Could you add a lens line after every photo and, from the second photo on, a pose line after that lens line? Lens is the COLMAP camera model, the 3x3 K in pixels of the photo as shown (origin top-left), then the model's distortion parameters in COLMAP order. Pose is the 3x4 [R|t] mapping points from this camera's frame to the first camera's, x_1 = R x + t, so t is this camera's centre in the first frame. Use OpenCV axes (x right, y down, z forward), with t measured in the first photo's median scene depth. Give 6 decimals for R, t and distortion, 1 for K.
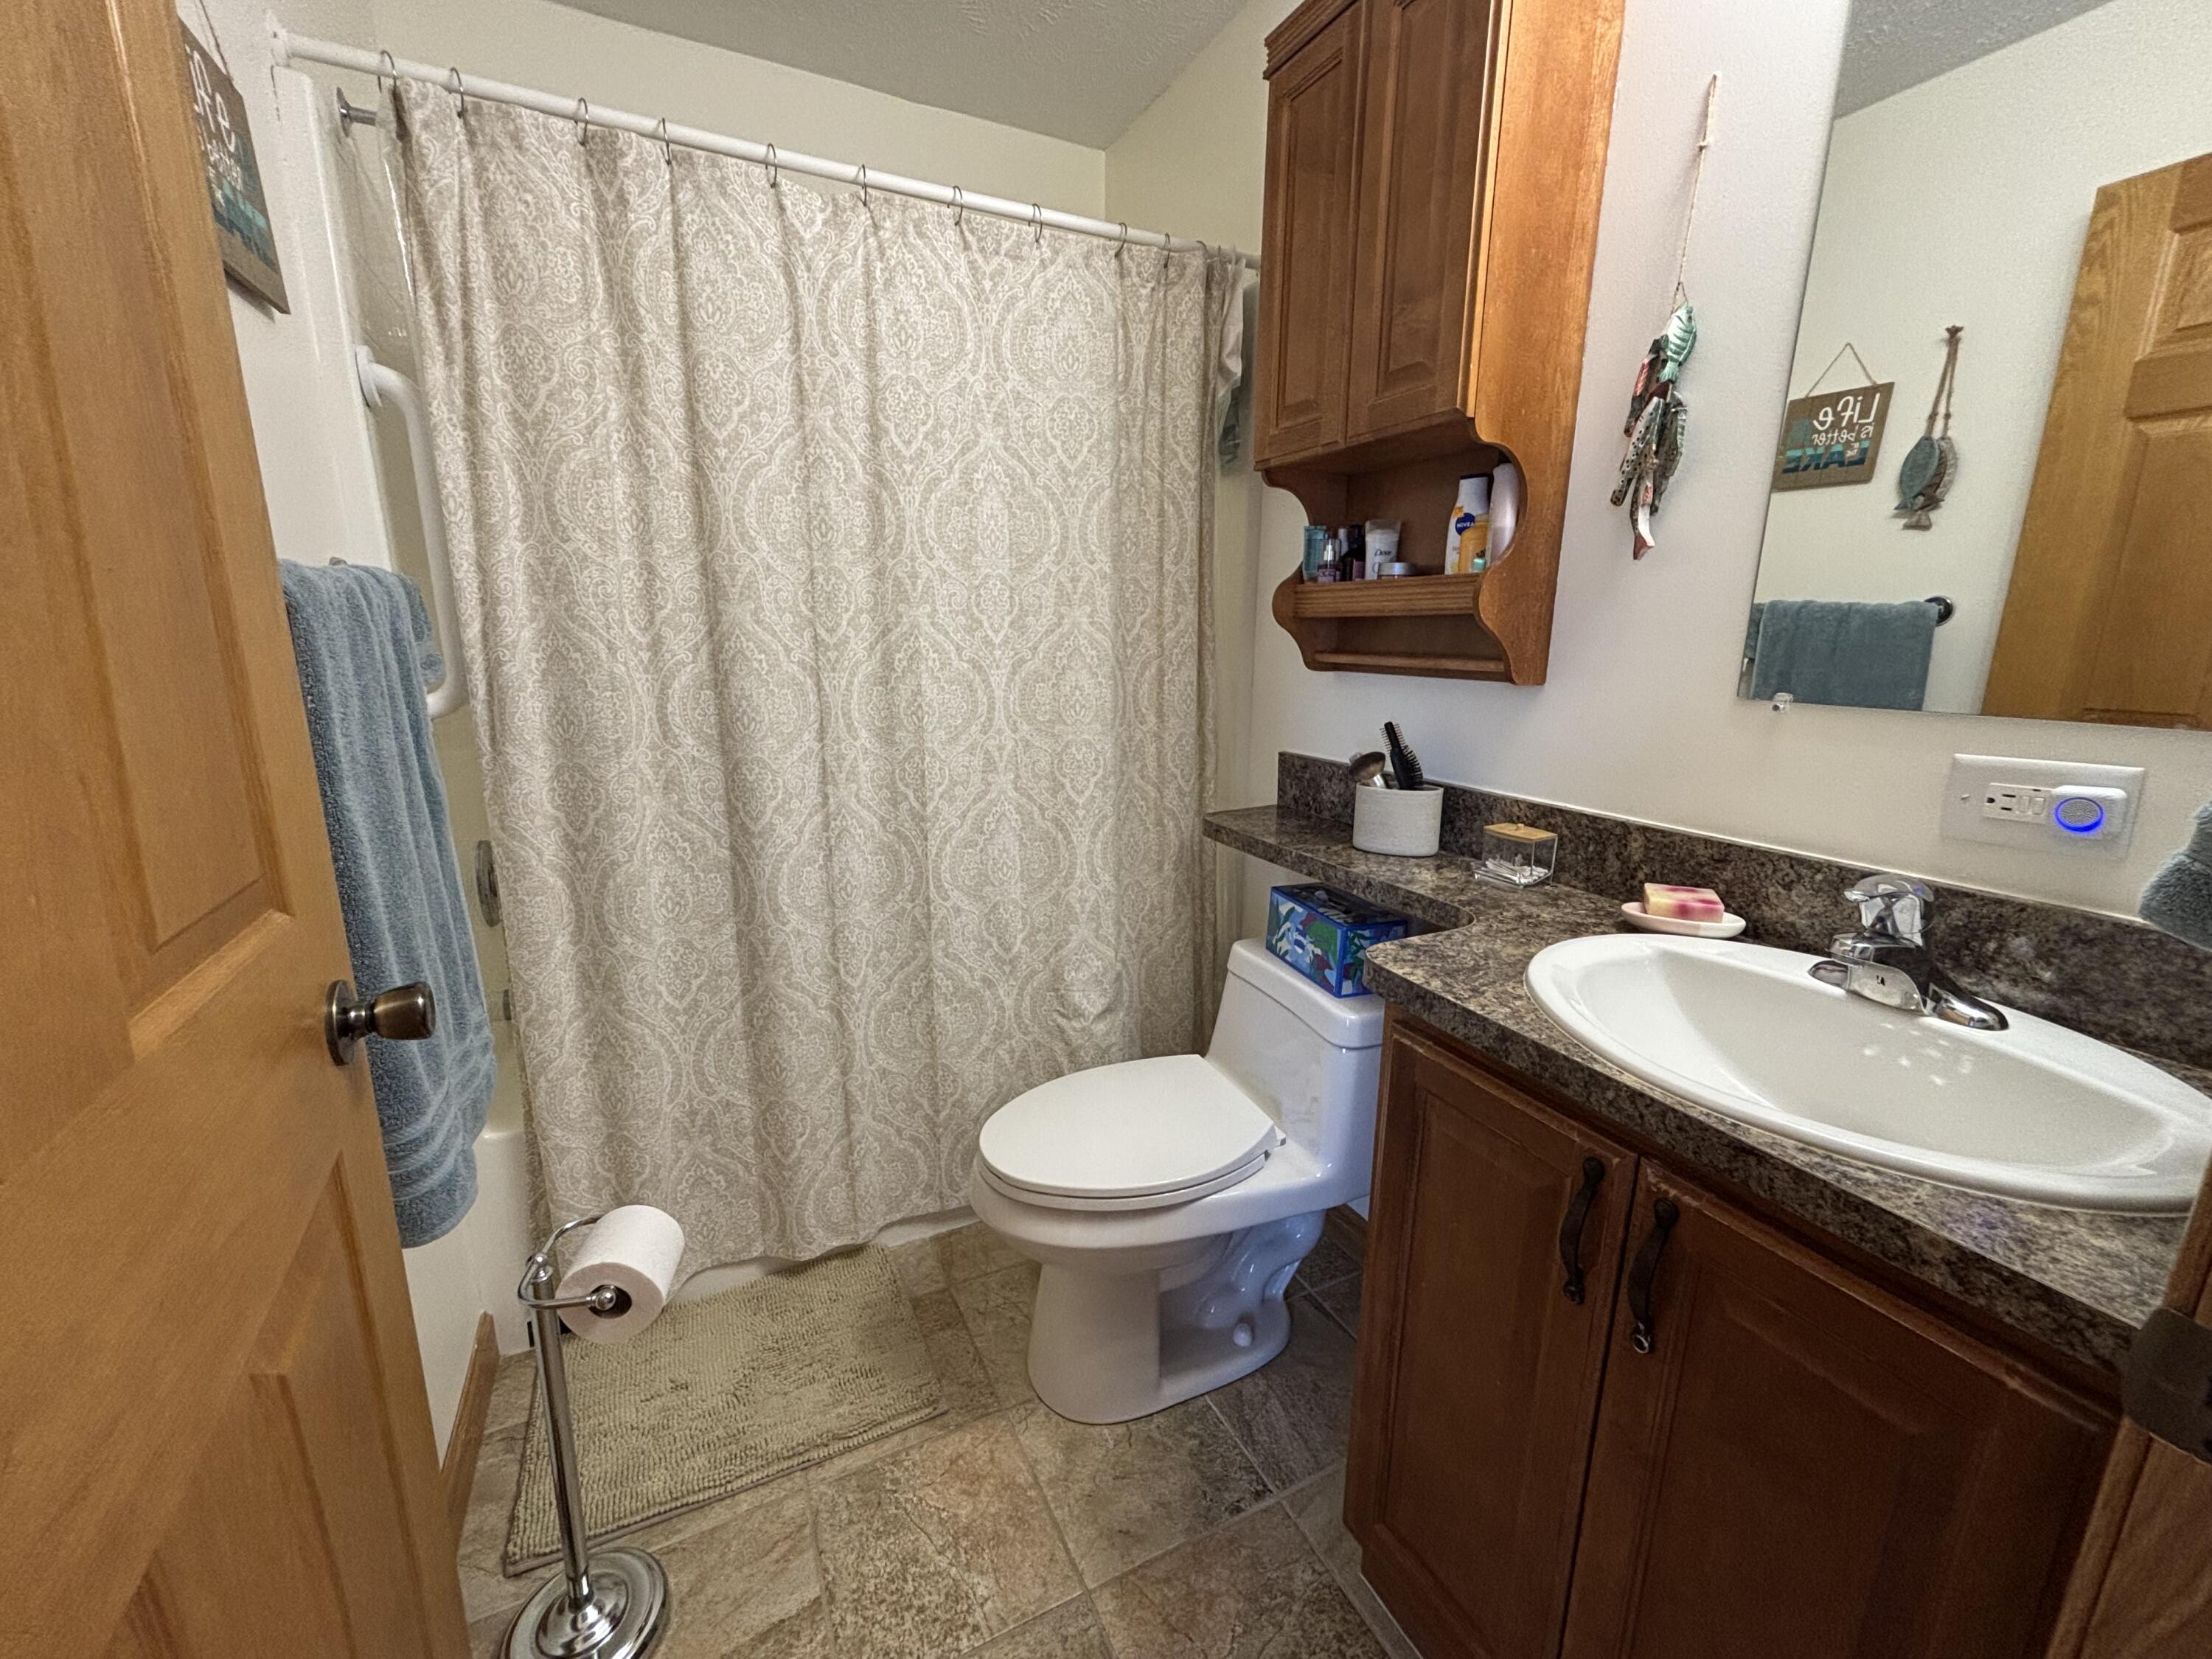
lens RADIAL K [[890.0, 0, 1099.7], [0, 890.0, 835.8], [0, 0, 1]] dist [-0.001441, 0.001303]
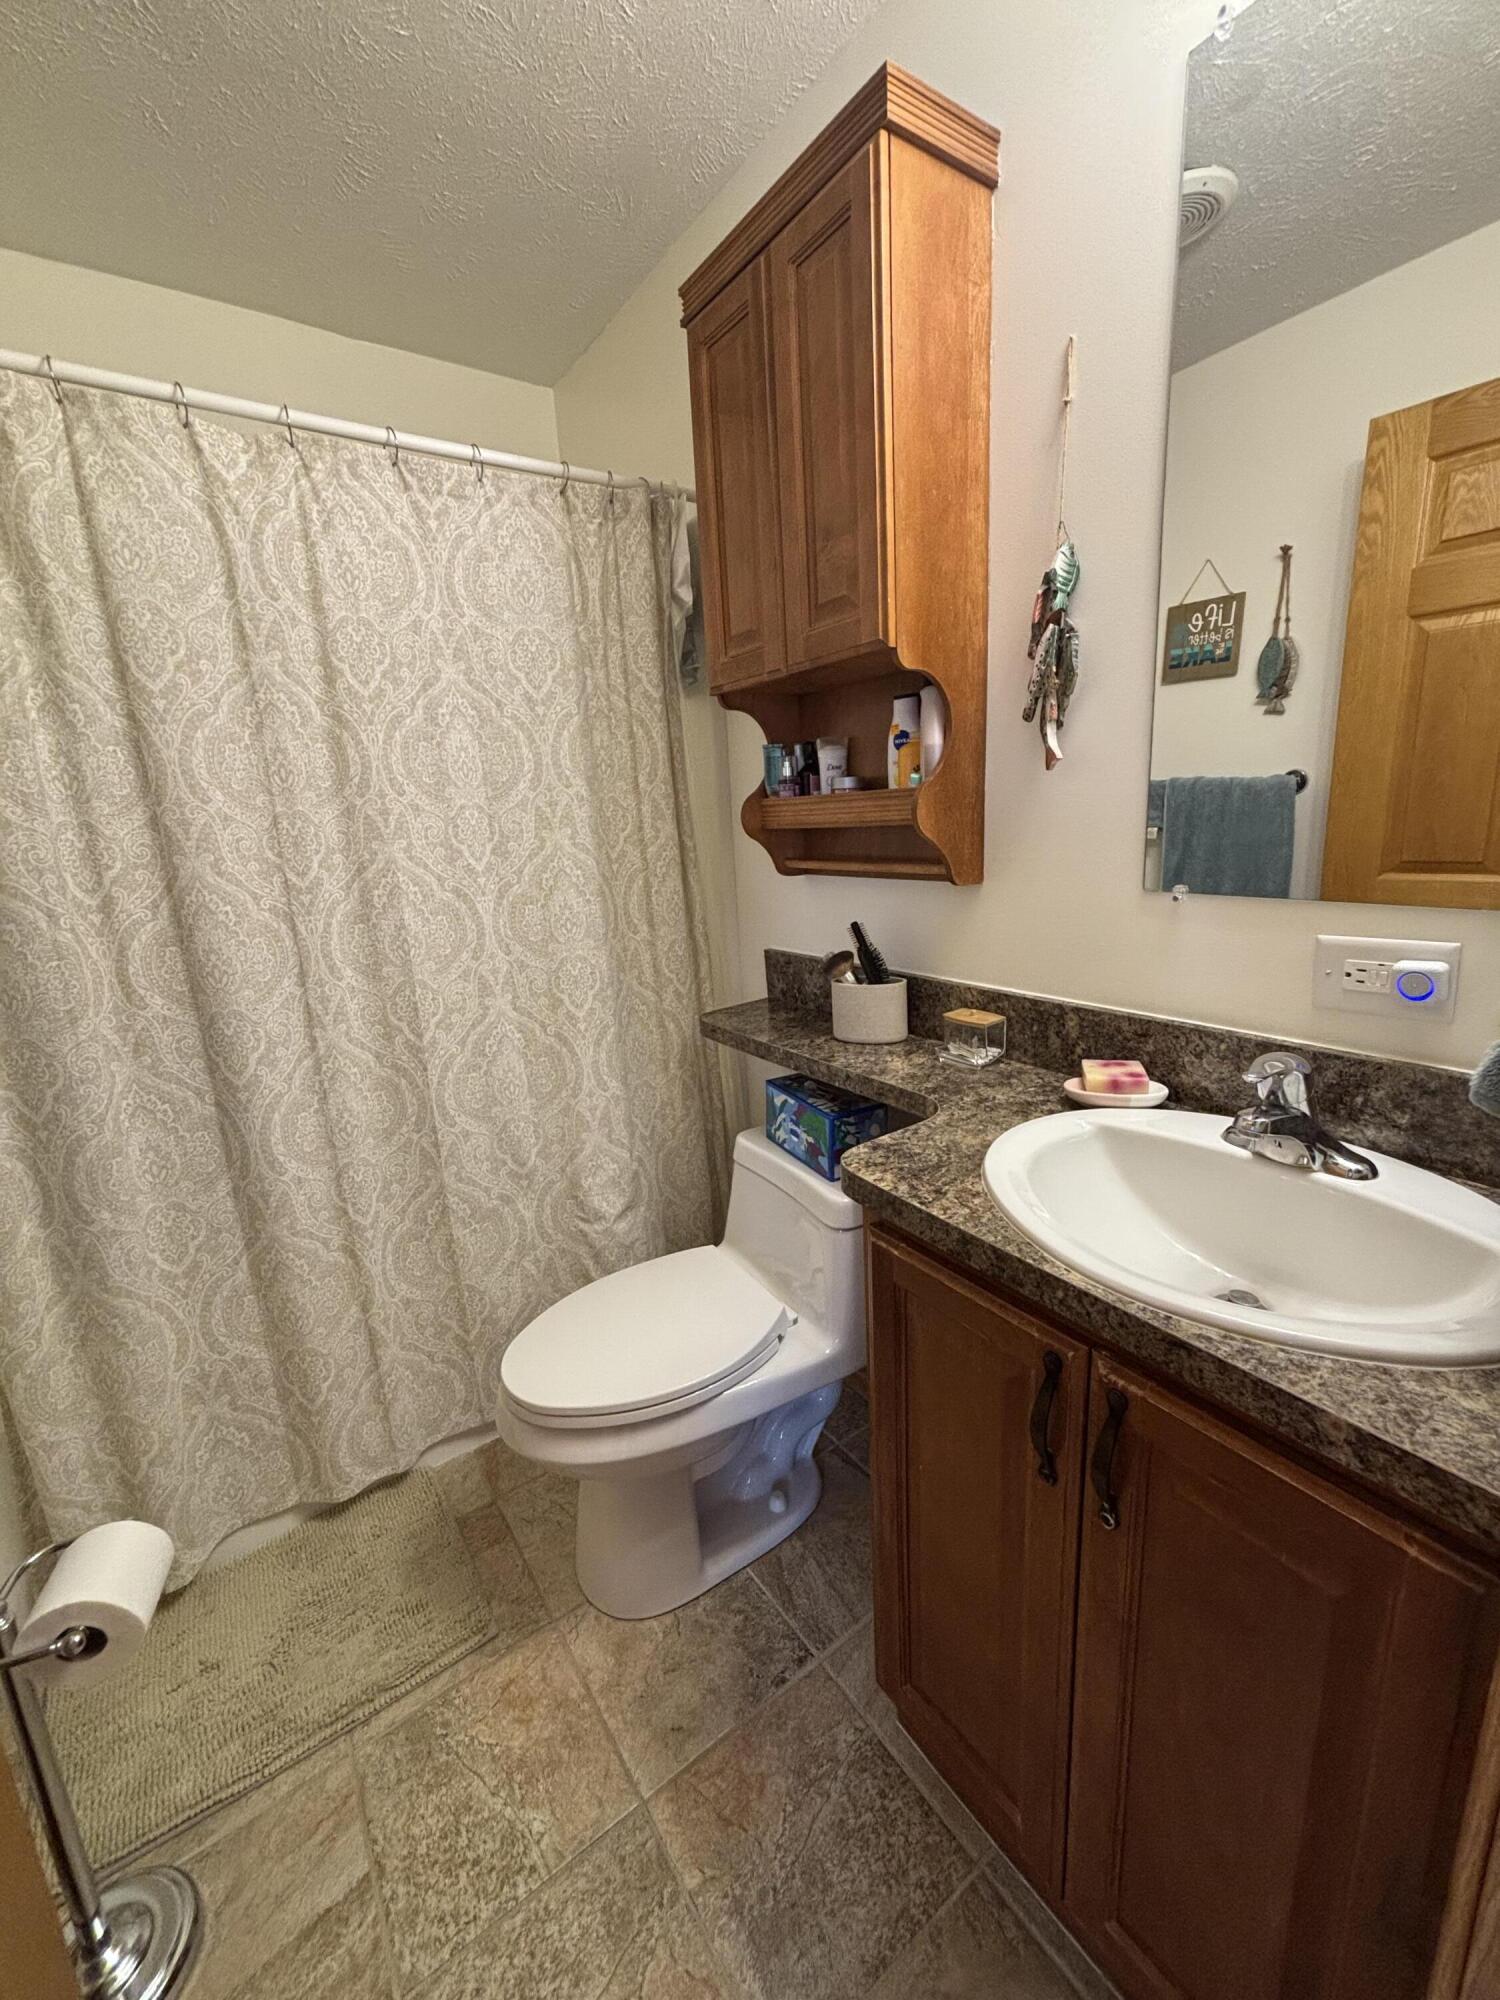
lens RADIAL K [[804.7, 0, 749.5], [0, 804.7, 1001.8], [0, 0, 1]] dist [-0.001441, 0.001303]
pose [[0.985391, -0.095935, 0.140719, 0.052617], [0.095780, 0.995371, 0.007891, -0.052325], [-0.140825, 0.005702, 0.990018, 0.046455]]
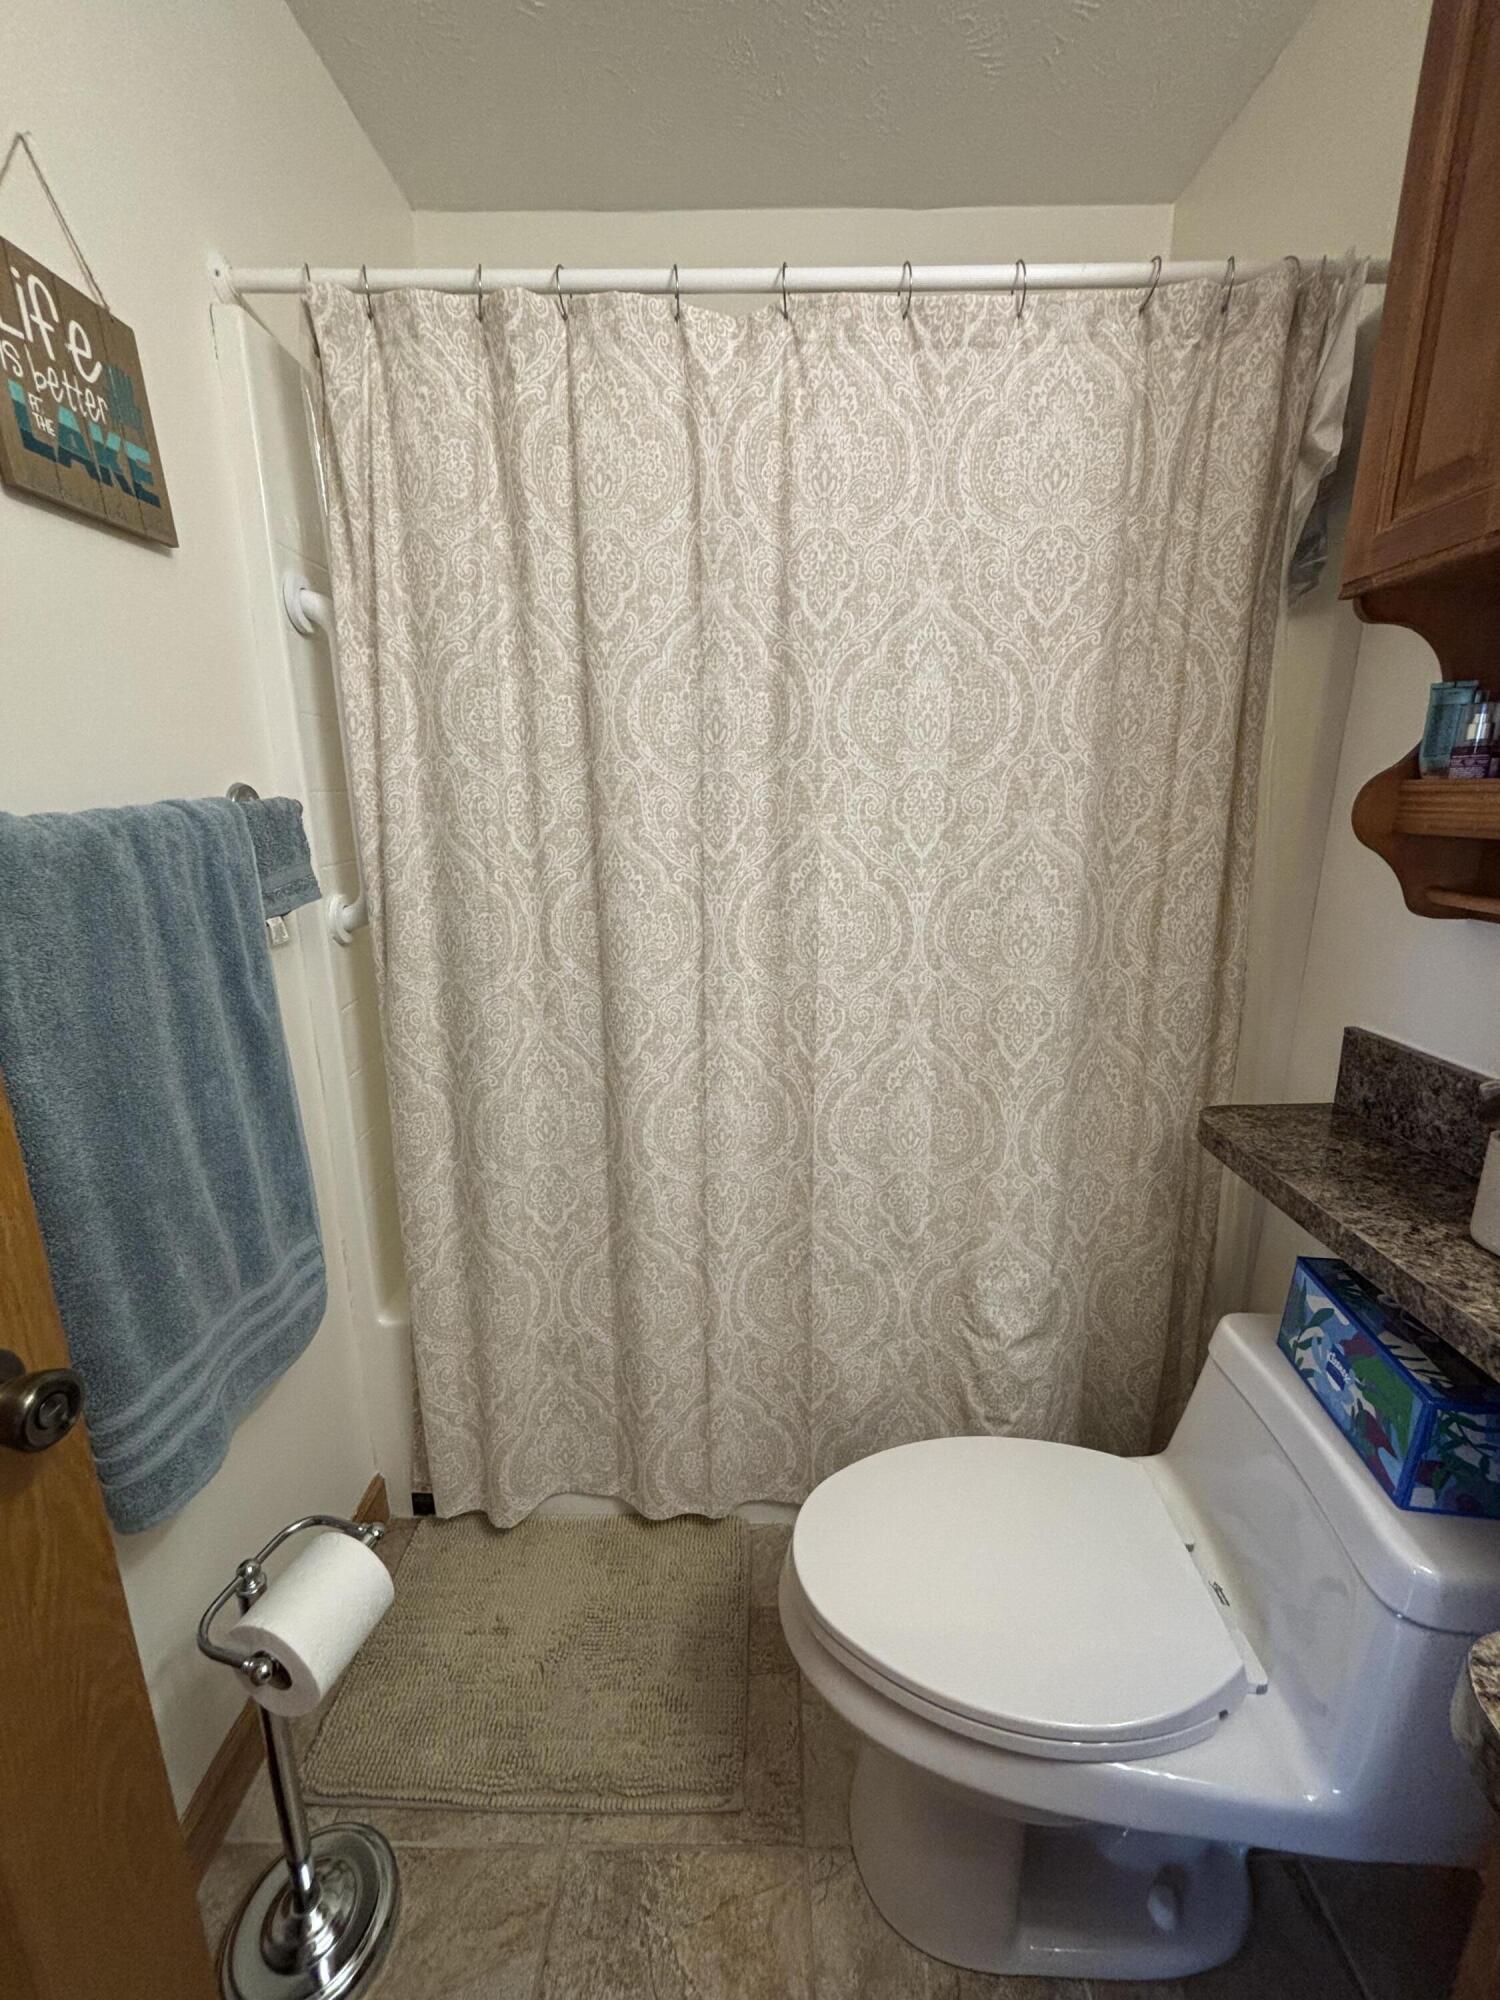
lens RADIAL K [[804.7, 0, 752.2], [0, 804.7, 997.2], [0, 0, 1]] dist [-0.001441, 0.001303]
pose [[0.893224, 0.100158, -0.438314, 0.087529], [-0.092845, 0.994950, 0.038148, -0.126239], [0.439921, 0.006621, 0.898012, 0.342991]]
